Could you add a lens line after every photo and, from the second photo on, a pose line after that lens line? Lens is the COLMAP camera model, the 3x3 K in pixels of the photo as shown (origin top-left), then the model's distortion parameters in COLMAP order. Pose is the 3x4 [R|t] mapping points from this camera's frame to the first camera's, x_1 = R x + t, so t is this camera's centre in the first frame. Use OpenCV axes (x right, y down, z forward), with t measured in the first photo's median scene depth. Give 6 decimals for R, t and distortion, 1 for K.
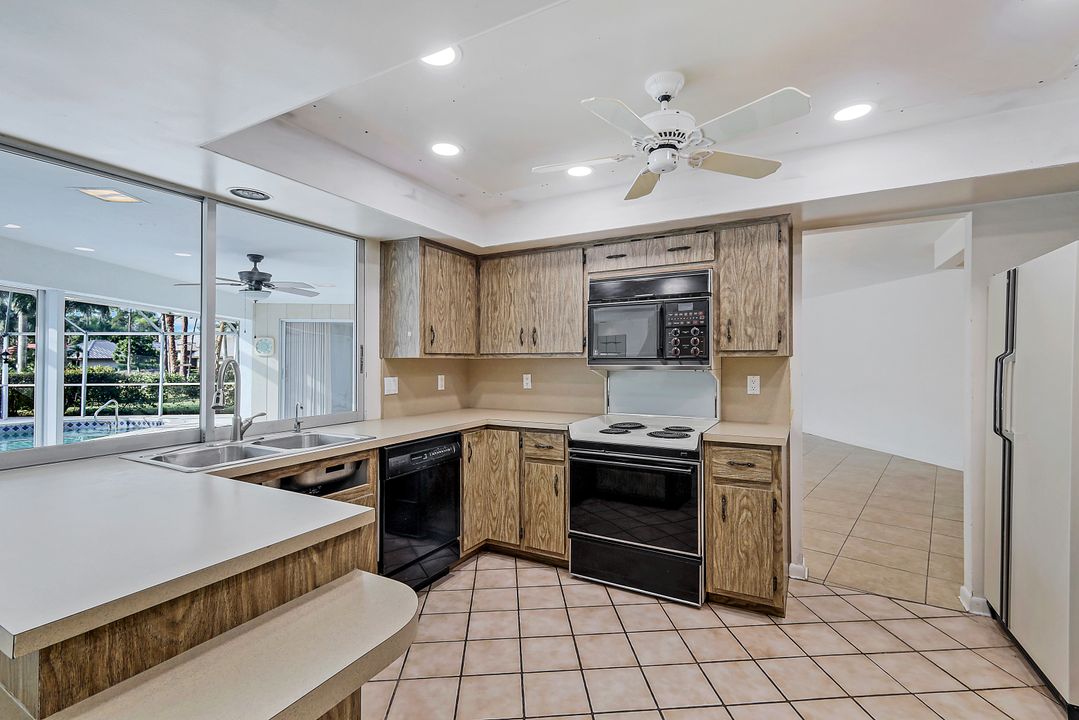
lens RADIAL K [[475.8, 0, 537.3], [0, 475.8, 355.3], [0, 0, 1]] dist [0.001645, 0.000946]
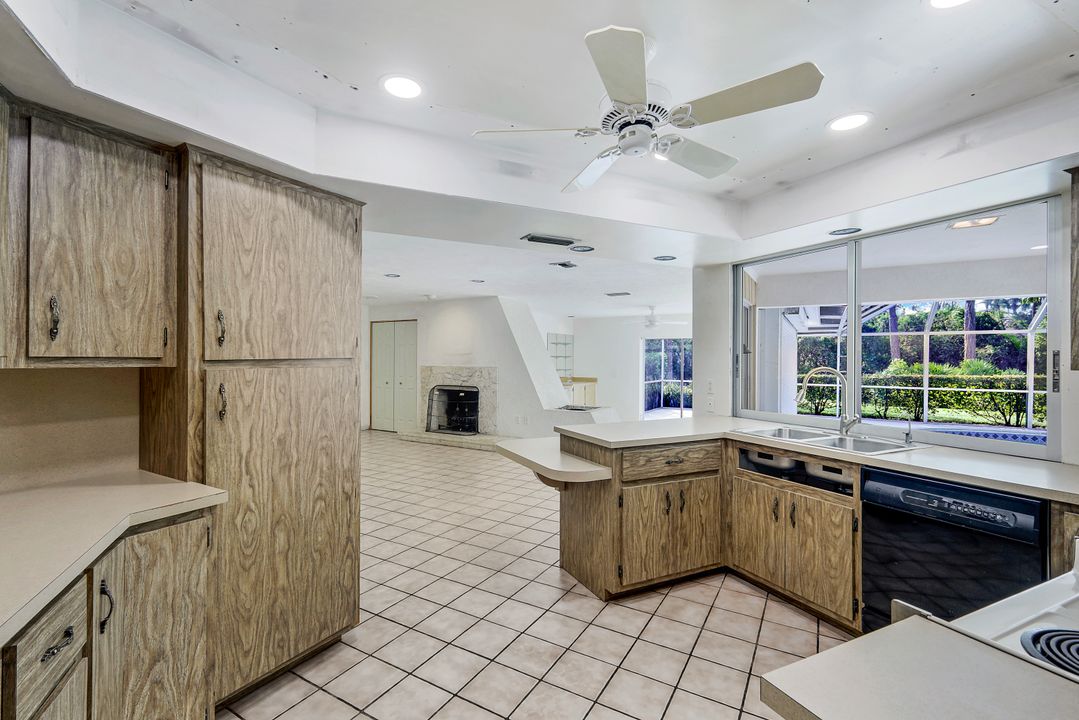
lens RADIAL K [[475.8, 0, 539.5], [0, 475.8, 356.0], [0, 0, 1]] dist [0.001645, 0.000946]
pose [[-0.566887, -0.004332, -0.823784, 0.595886], [0.004572, 0.999954, -0.008404, -0.010863], [0.823783, -0.008530, -0.566841, 0.751554]]
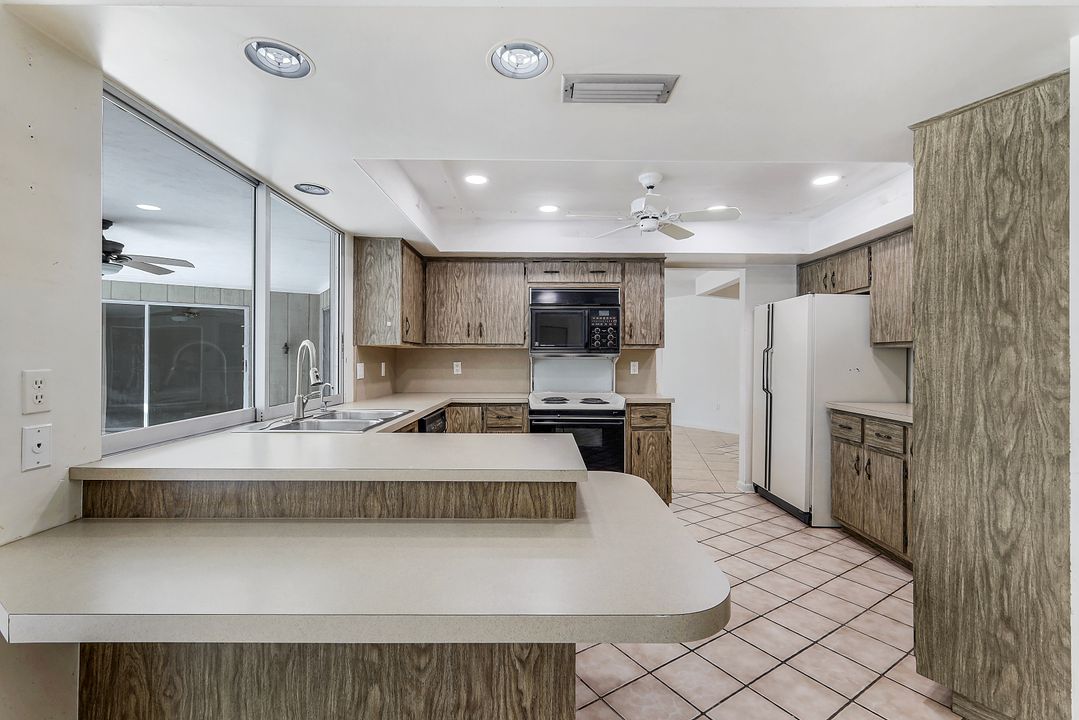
lens RADIAL K [[475.8, 0, 542.3], [0, 475.8, 356.3], [0, 0, 1]] dist [0.001645, 0.000946]
pose [[0.874342, 0.009326, 0.485220, -0.499140], [-0.012020, 0.999925, 0.002440, 0.024661], [-0.485161, -0.007966, 0.874389, -0.151086]]
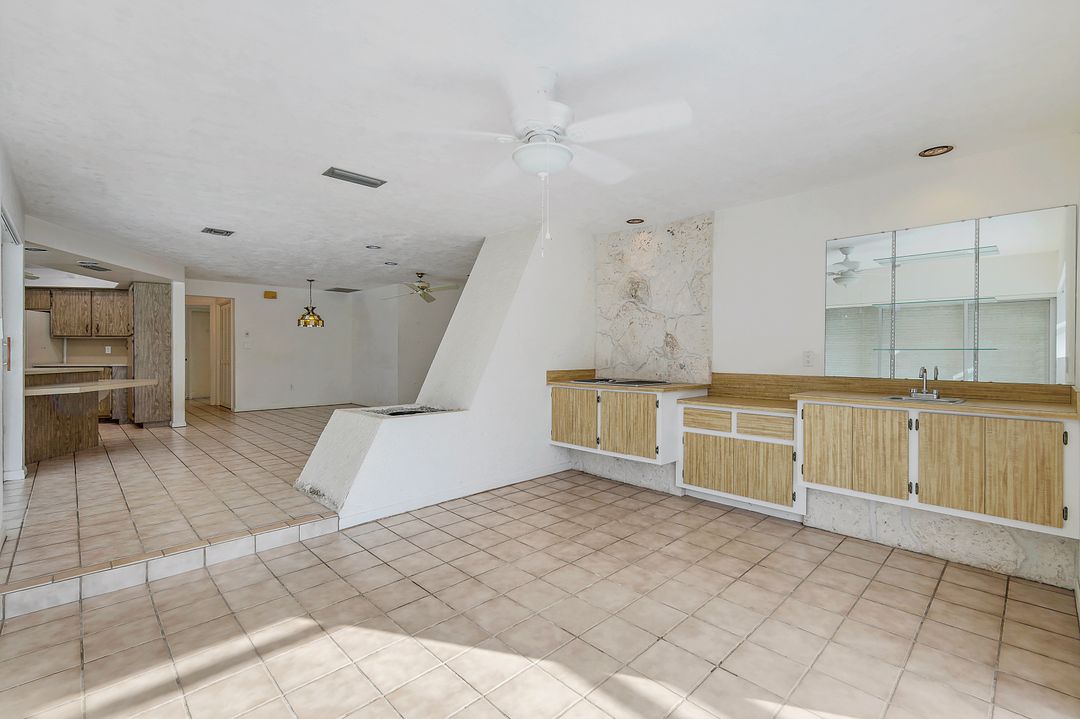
lens RADIAL K [[476.2, 0, 542.3], [0, 476.2, 356.1], [0, 0, 1]] dist [0.001645, 0.000946]
pose [[-0.650972, -0.003127, 0.759096, -2.710490], [-0.006809, 0.999975, -0.001719, 0.079459], [-0.759071, -0.006288, -0.650977, 0.130912]]
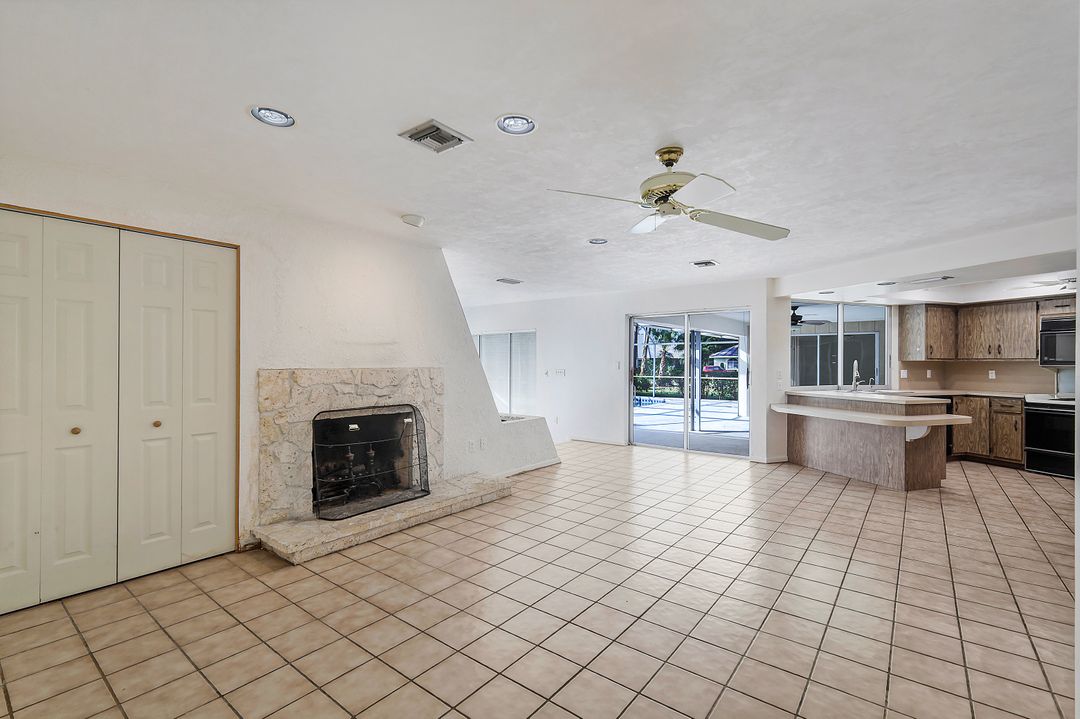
lens RADIAL K [[476.2, 0, 544.9], [0, 476.2, 358.8], [0, 0, 1]] dist [0.001645, 0.000946]
pose [[0.740943, 0.003187, -0.671560, -0.074689], [-0.001638, 0.999994, 0.002938, -0.006333], [0.671565, -0.001077, 0.740945, -1.700502]]
